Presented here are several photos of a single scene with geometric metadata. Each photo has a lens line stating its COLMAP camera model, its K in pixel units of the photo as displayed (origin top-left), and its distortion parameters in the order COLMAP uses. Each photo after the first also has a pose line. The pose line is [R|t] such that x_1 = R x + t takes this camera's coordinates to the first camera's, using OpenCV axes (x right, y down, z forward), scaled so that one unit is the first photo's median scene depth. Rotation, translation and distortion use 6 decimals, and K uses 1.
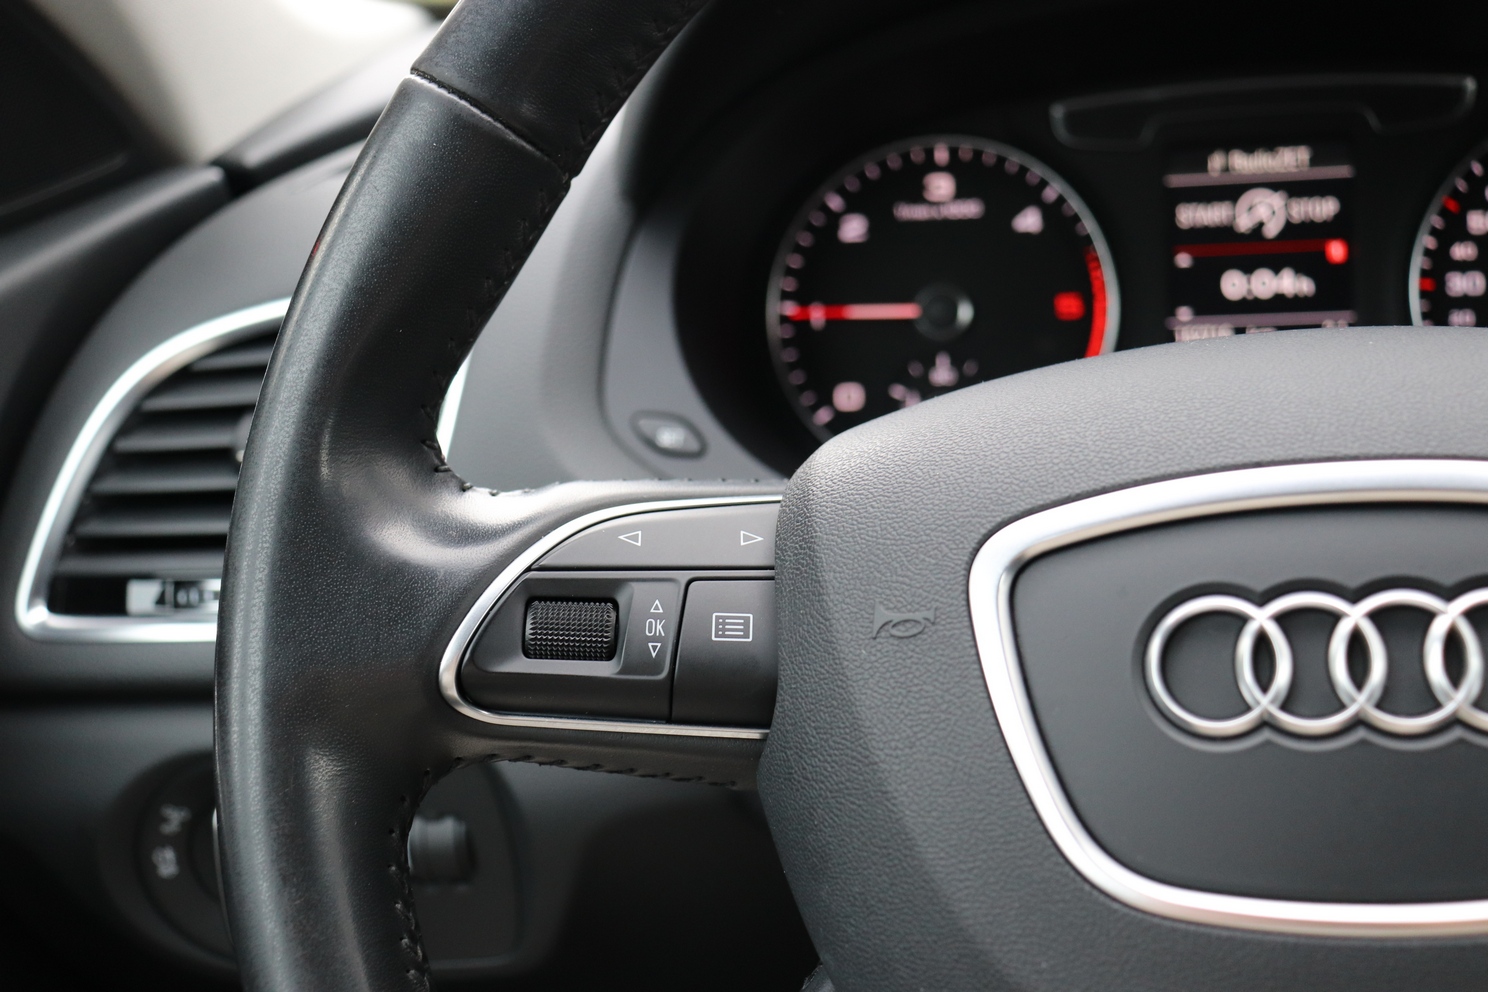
lens RADIAL K [[1898.7, 0, 746.1], [0, 1898.7, 456.1], [0, 0, 1]] dist [0.010247, 0.000000]
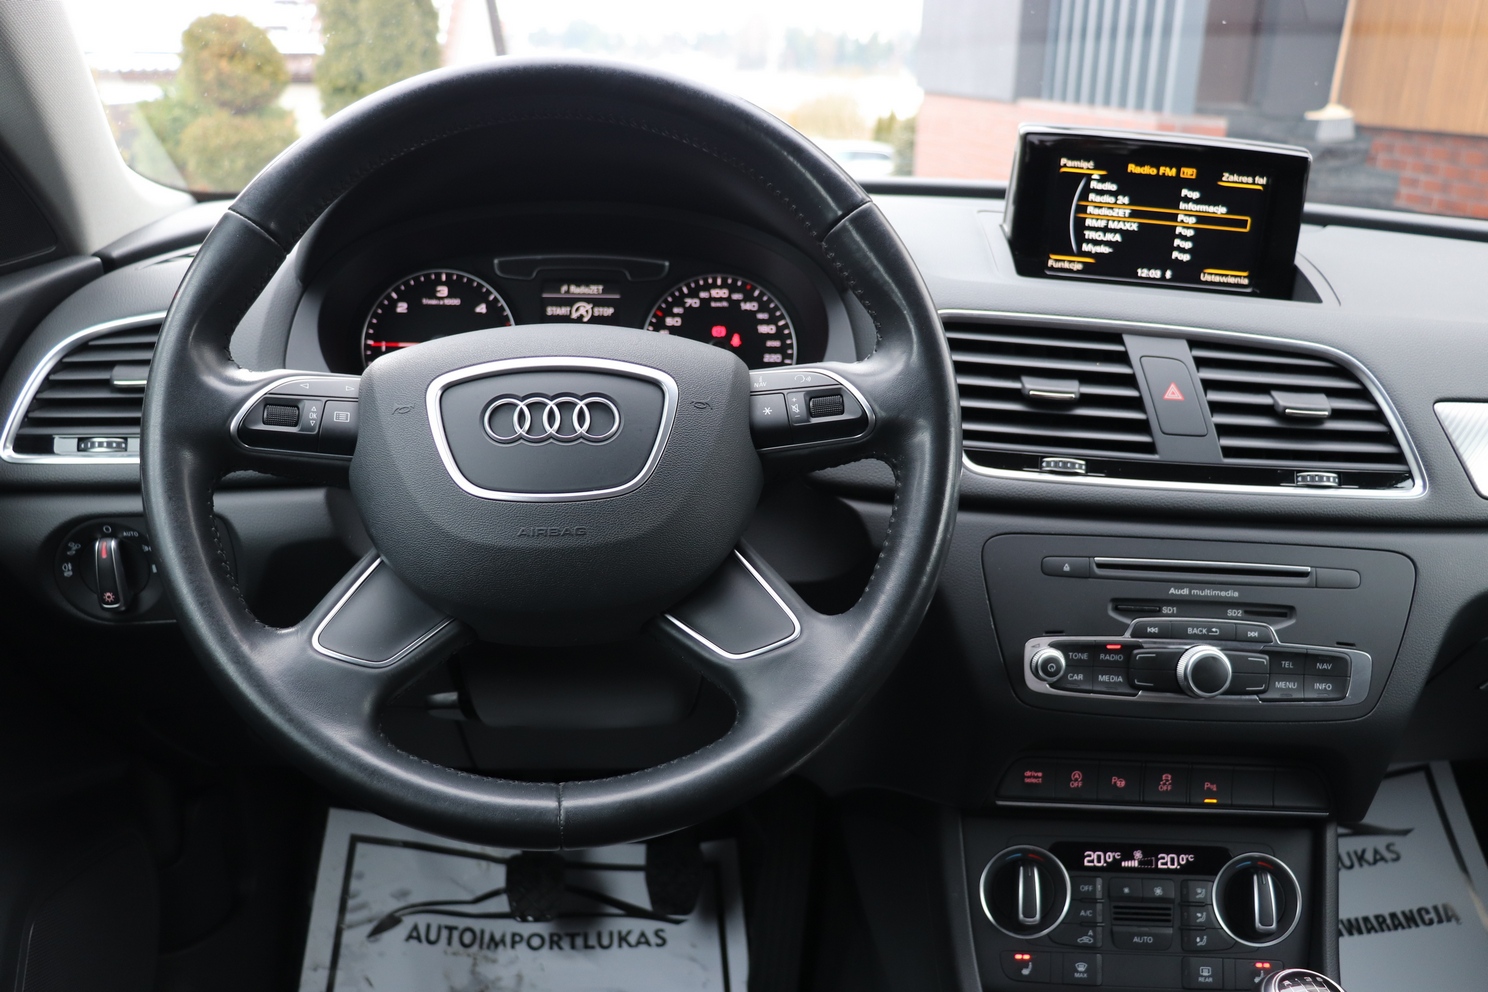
lens RADIAL K [[1233.6, 0, 746.1], [0, 1233.6, 488.6], [0, 0, 1]] dist [-0.176821, 0.152571]
pose [[0.948382, 0.036080, 0.315070, -0.000687], [-0.025926, 0.999002, -0.036361, 0.138896], [-0.316067, 0.026316, 0.948372, -0.478793]]
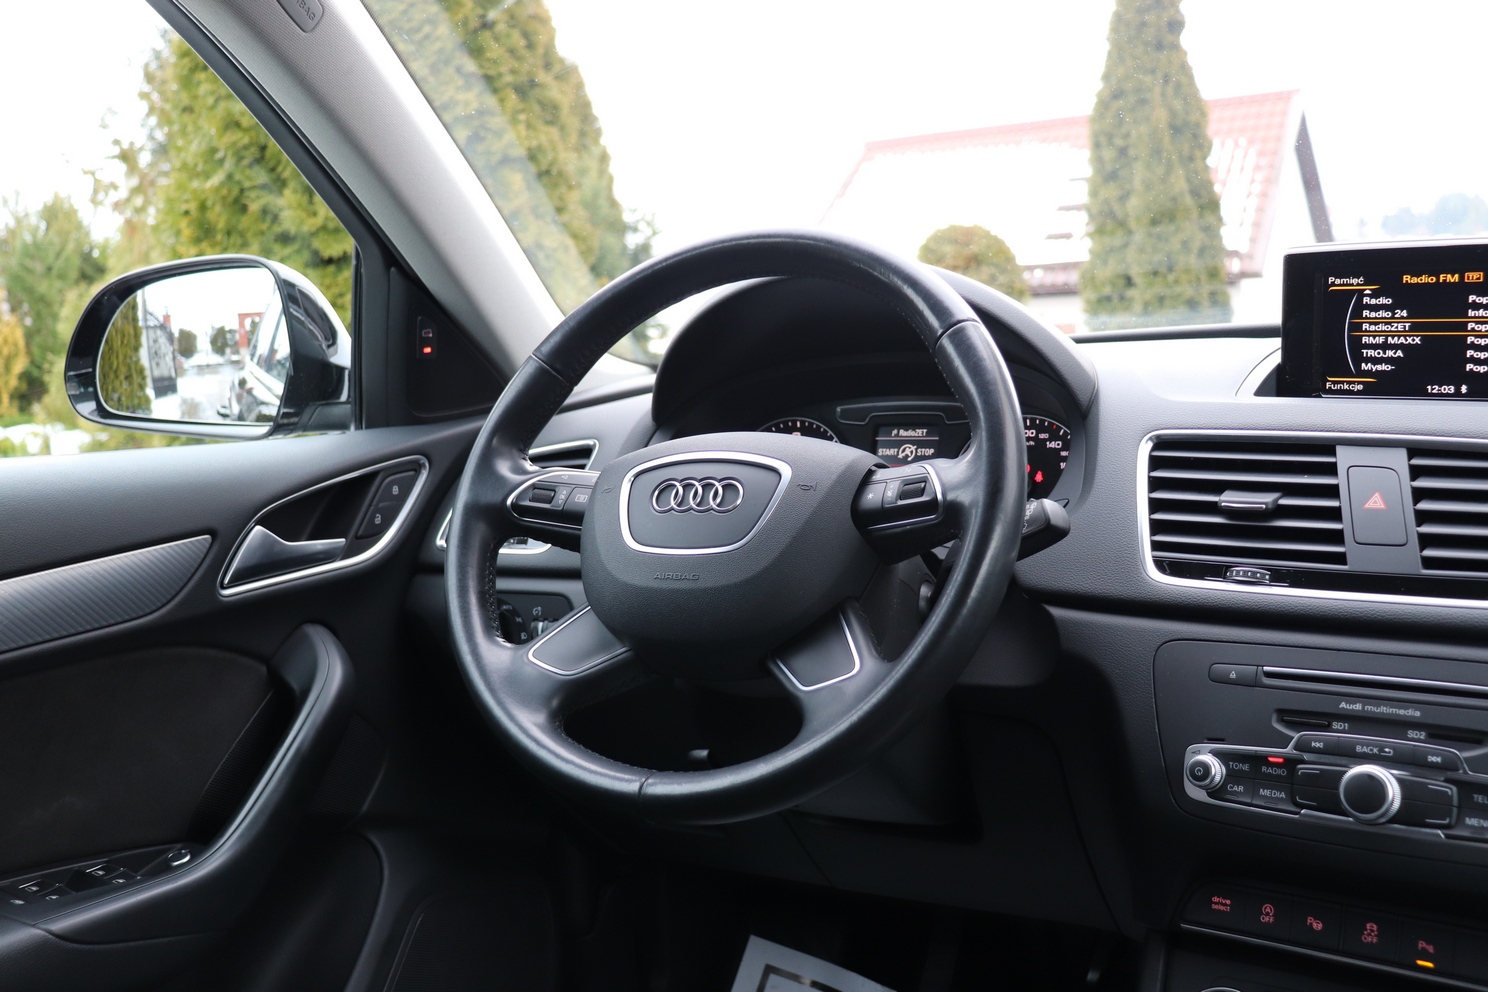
lens RADIAL K [[1459.2, 0, 780.6], [0, 1459.2, 497.6], [0, 0, 1]] dist [-0.029898, 0.000000]
pose [[0.964264, 0.084691, -0.251043, 0.623219], [-0.131259, 0.975783, -0.174984, 0.308653], [0.230144, 0.201683, 0.952028, -0.934494]]
